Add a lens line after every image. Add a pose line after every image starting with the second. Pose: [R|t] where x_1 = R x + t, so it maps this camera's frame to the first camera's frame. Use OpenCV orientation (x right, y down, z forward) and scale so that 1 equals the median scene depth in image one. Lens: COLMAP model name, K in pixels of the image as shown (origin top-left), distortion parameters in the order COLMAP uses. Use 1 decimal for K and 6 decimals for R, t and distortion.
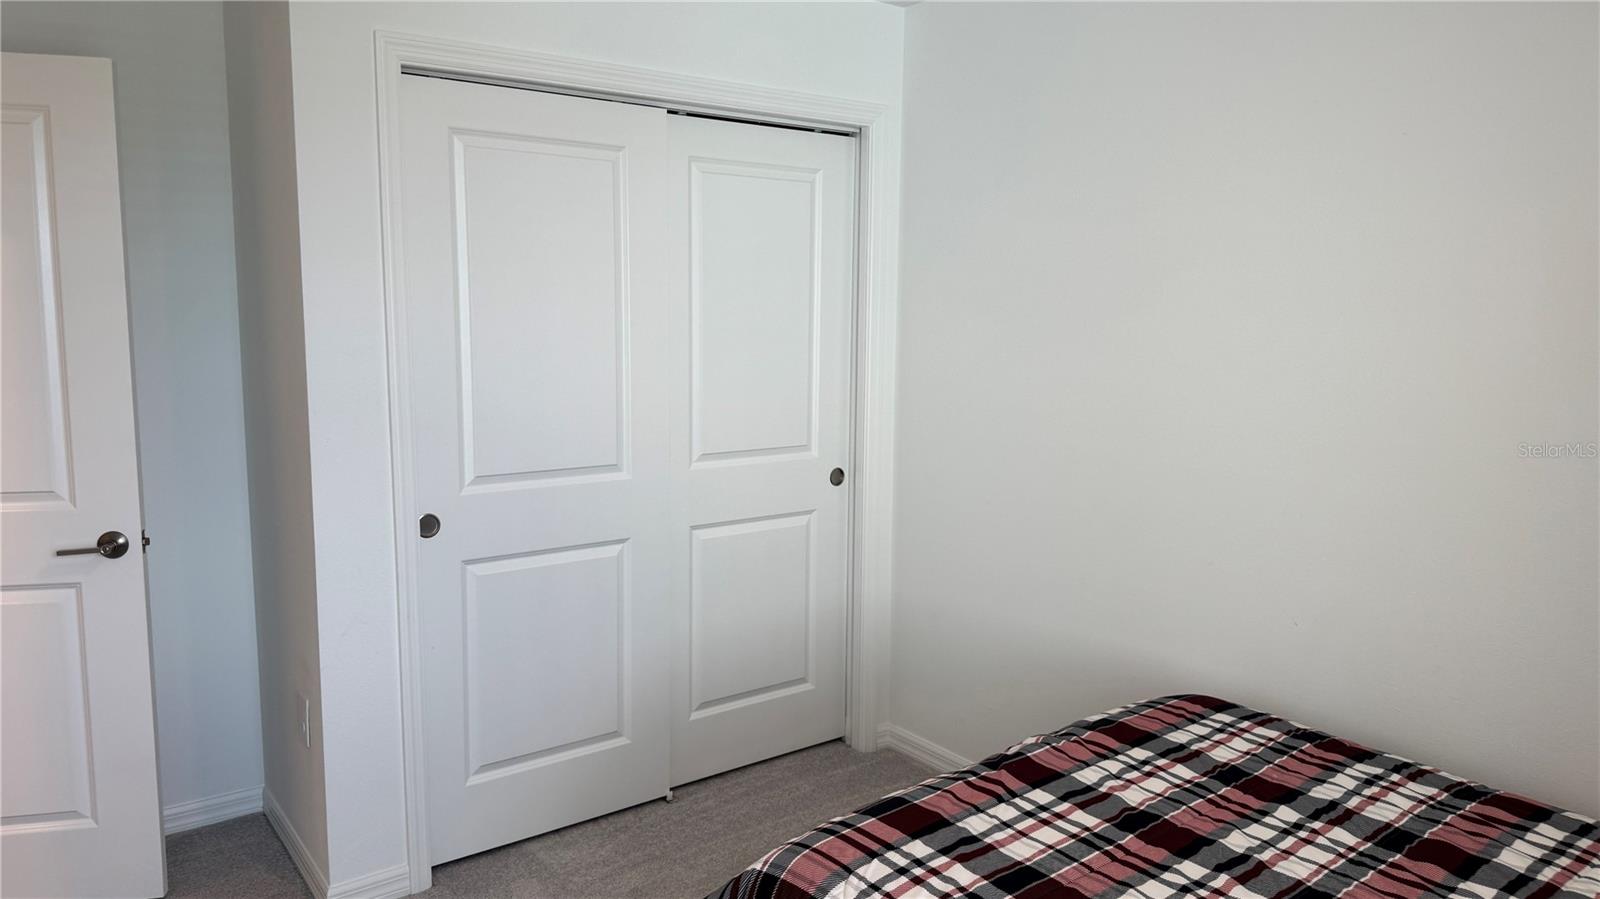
lens RADIAL K [[1133.1, 0, 805.7], [0, 1133.1, 438.6], [0, 0, 1]] dist [0.011193, -0.000852]
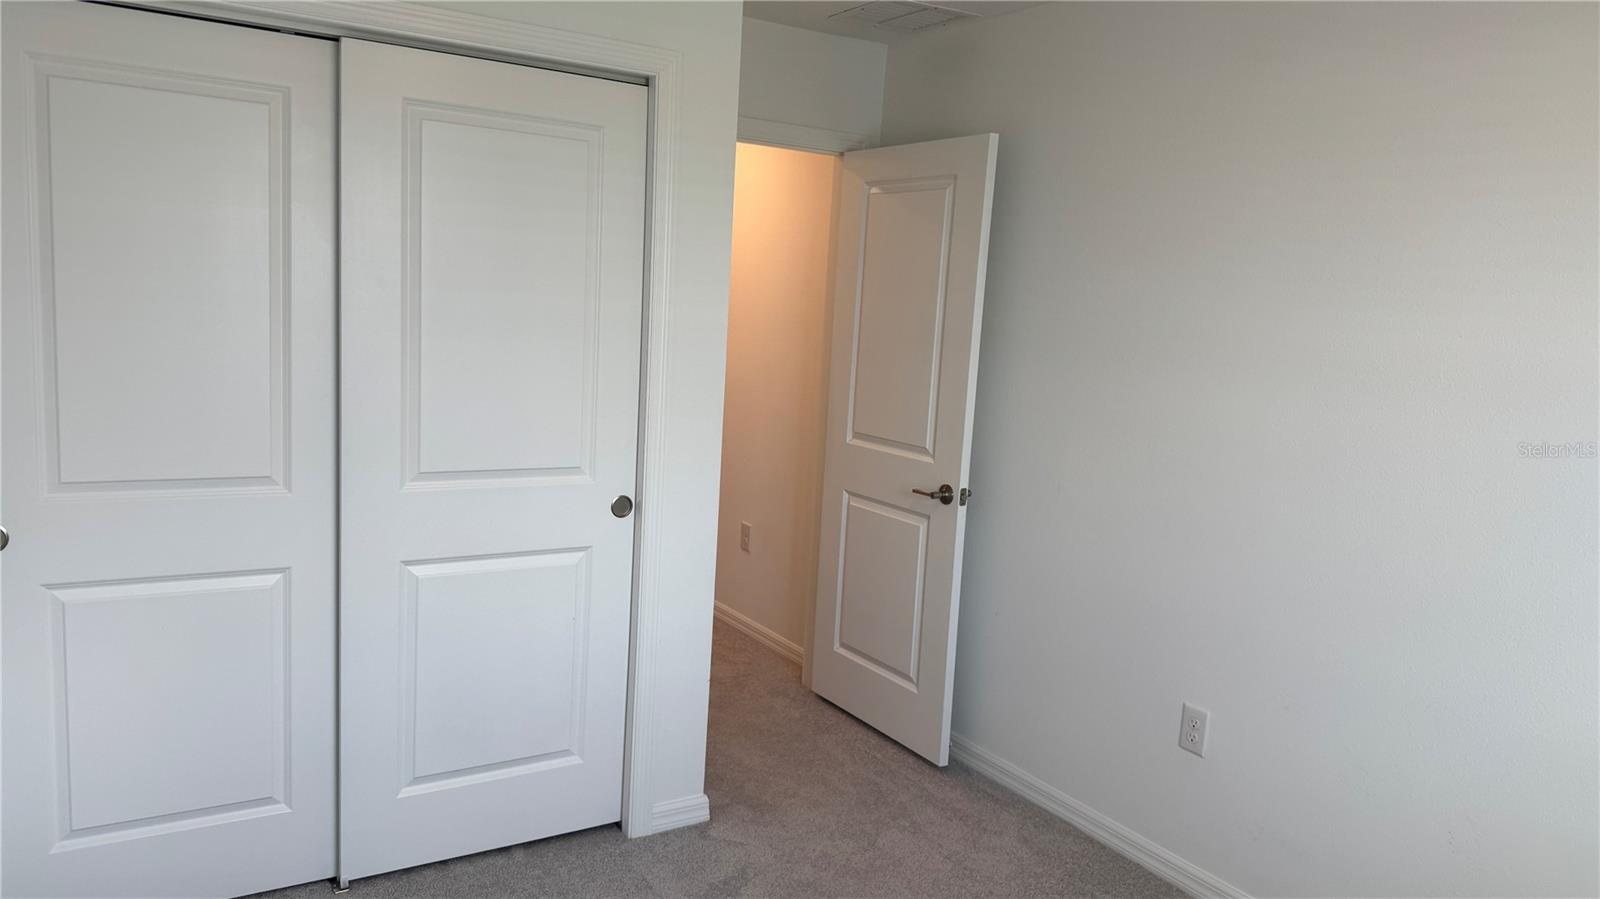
lens RADIAL K [[1133.1, 0, 793.2], [0, 1133.1, 459.9], [0, 0, 1]] dist [0.011193, -0.000852]
pose [[0.993459, 0.050612, -0.102361, 0.123289], [-0.048719, 0.998594, 0.020914, -0.012784], [0.103275, -0.015790, 0.994527, 0.105454]]
